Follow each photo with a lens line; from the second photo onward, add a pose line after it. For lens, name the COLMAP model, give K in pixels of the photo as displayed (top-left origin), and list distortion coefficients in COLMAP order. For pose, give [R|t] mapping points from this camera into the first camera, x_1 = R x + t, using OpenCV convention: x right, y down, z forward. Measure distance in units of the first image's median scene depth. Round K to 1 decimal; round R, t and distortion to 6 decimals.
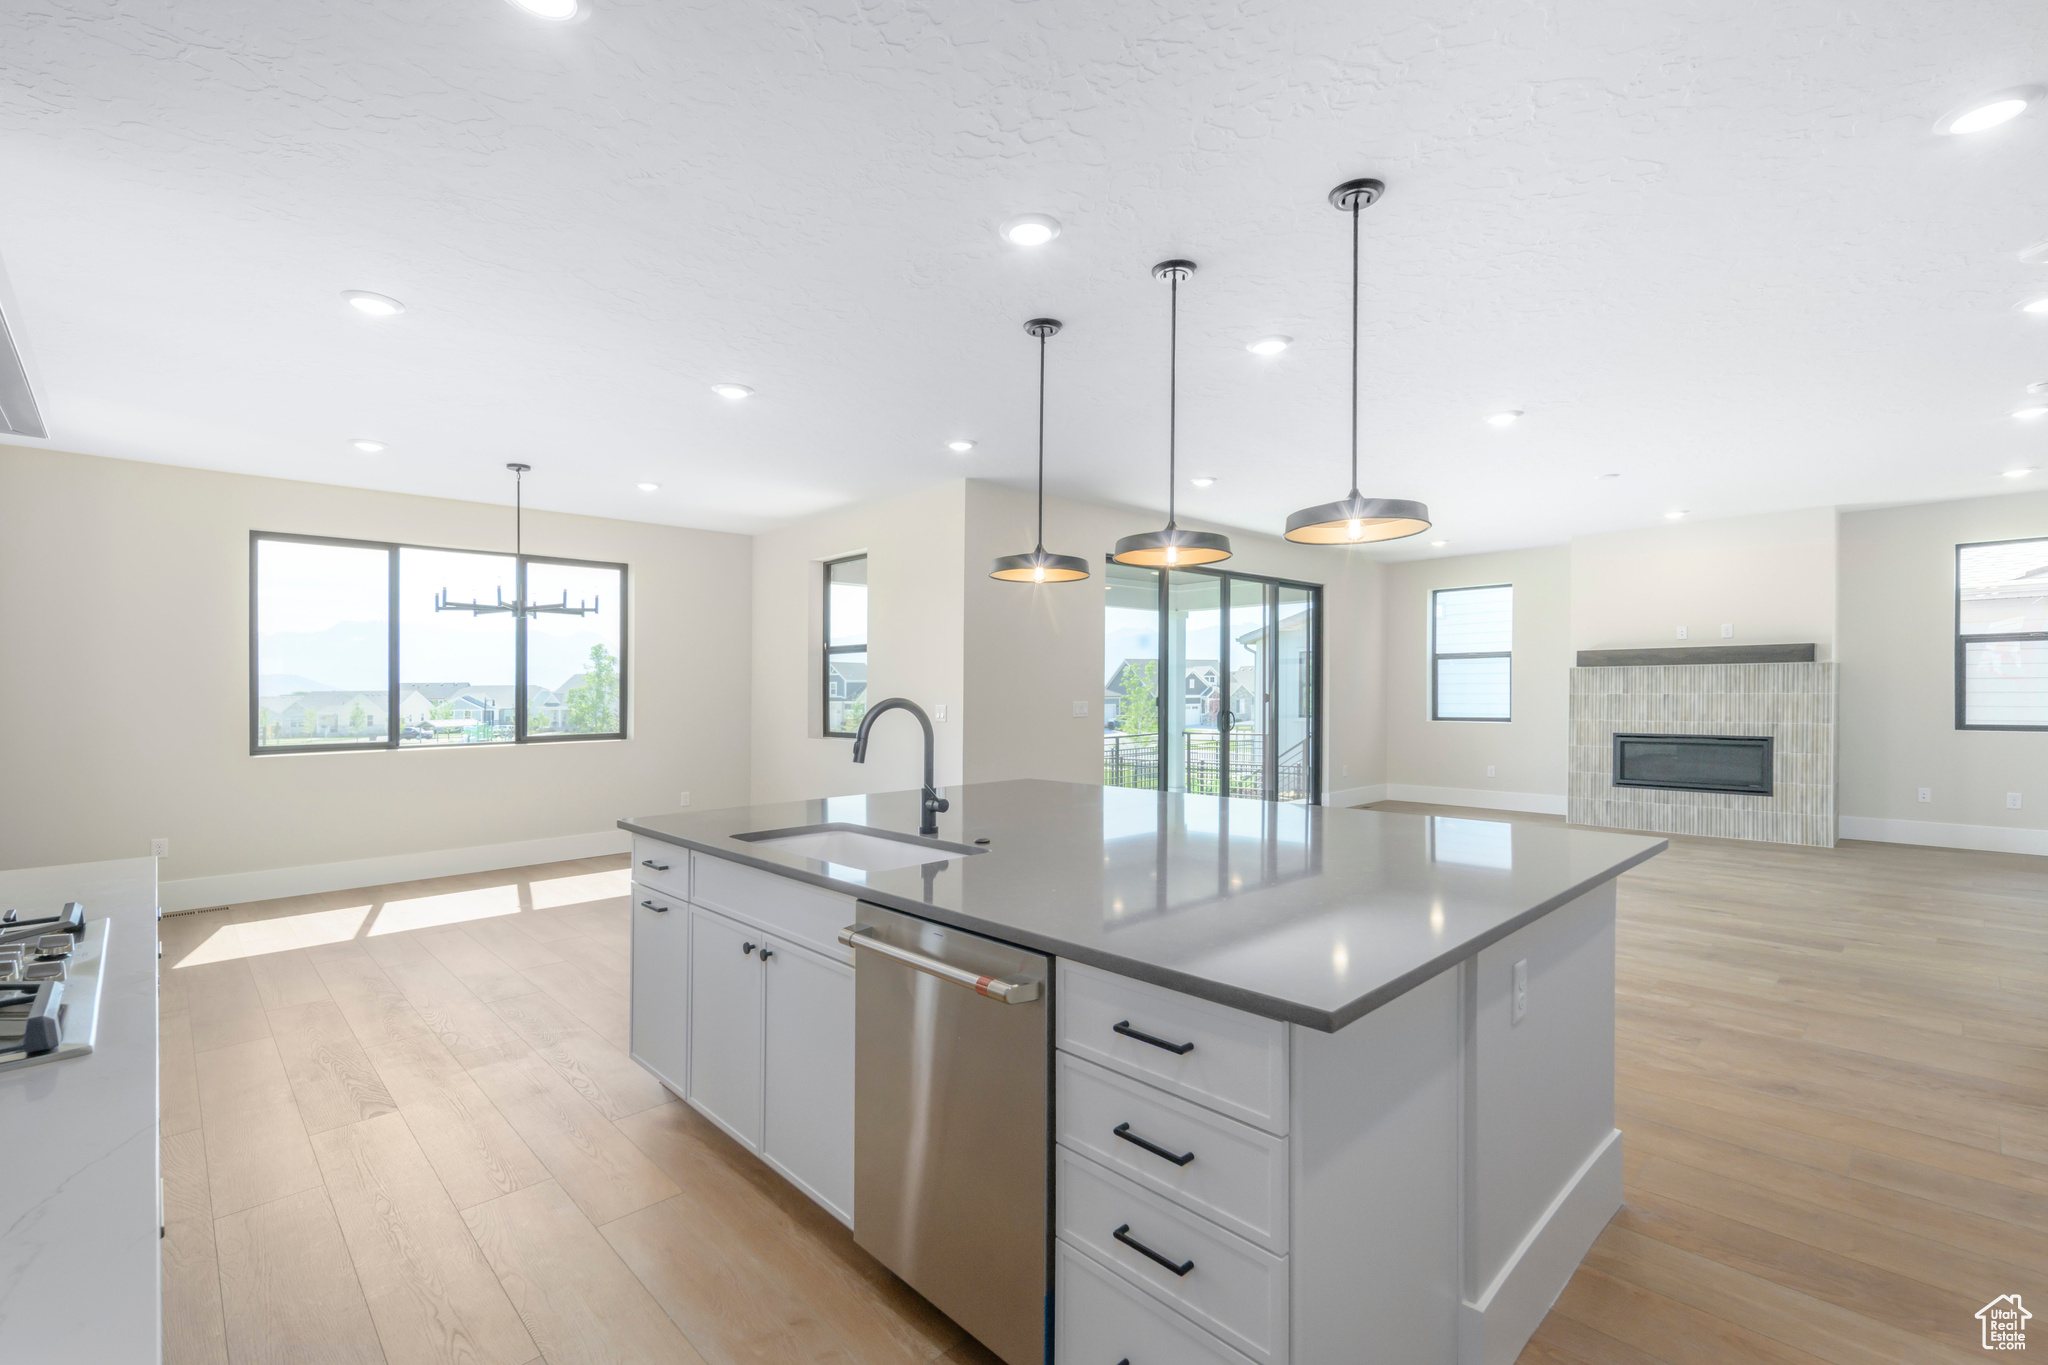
lens RADIAL K [[899.0, 0, 1037.1], [0, 899.0, 686.6], [0, 0, 1]] dist [0.015970, -0.003907]
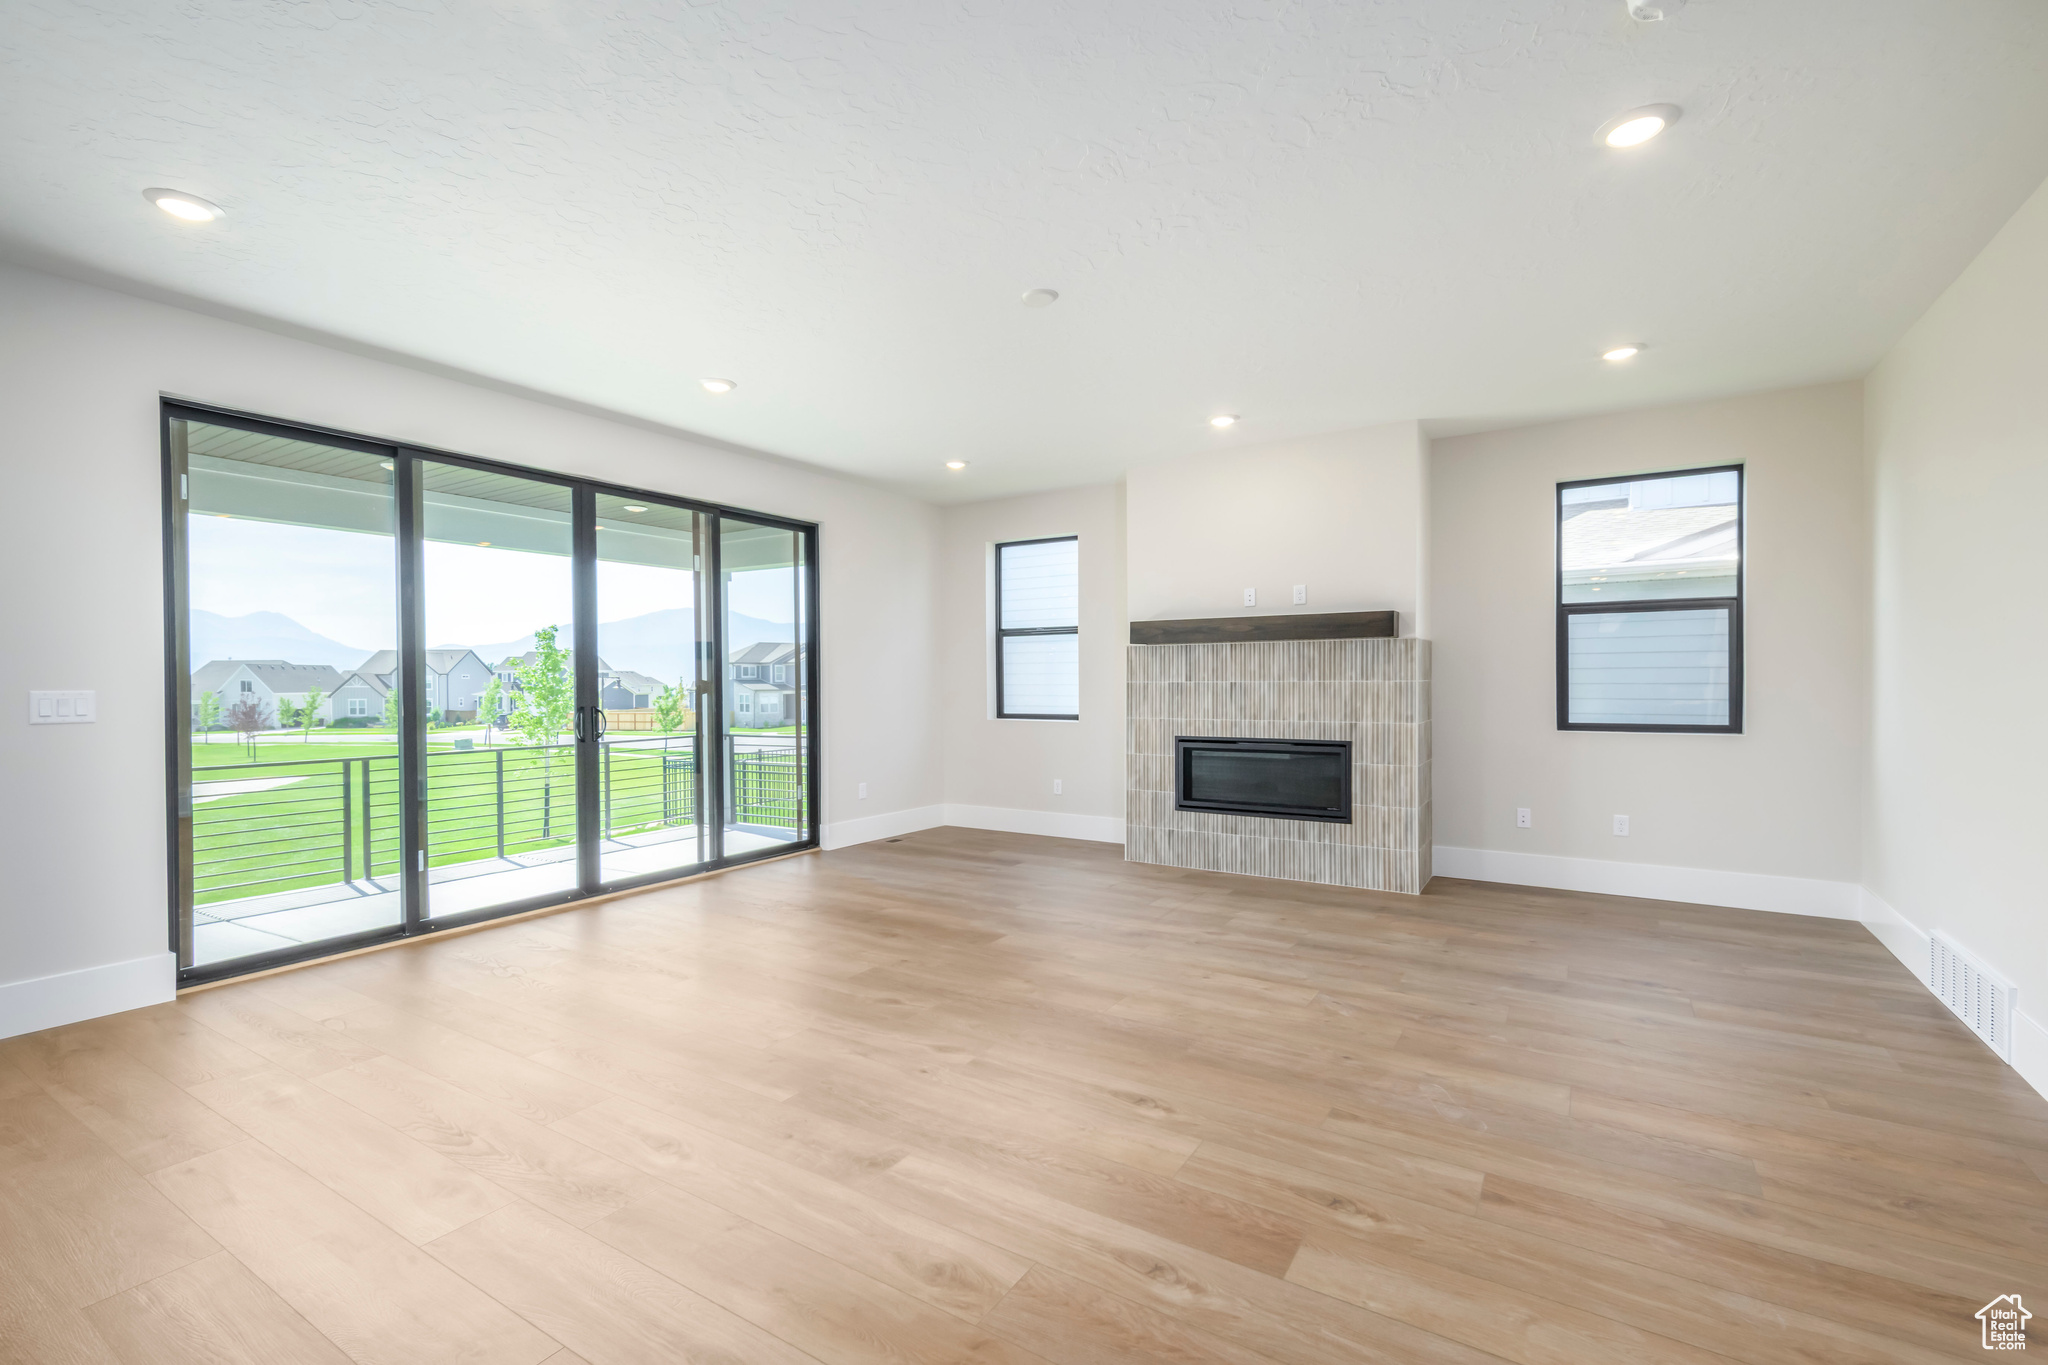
lens RADIAL K [[899.0, 0, 1036.9], [0, 899.0, 669.2], [0, 0, 1]] dist [0.015970, -0.003907]
pose [[0.971415, 0.006869, 0.237287, 0.374653], [-0.004329, 0.999928, -0.011223, 0.006455], [-0.237347, 0.009875, 0.971375, 0.341247]]
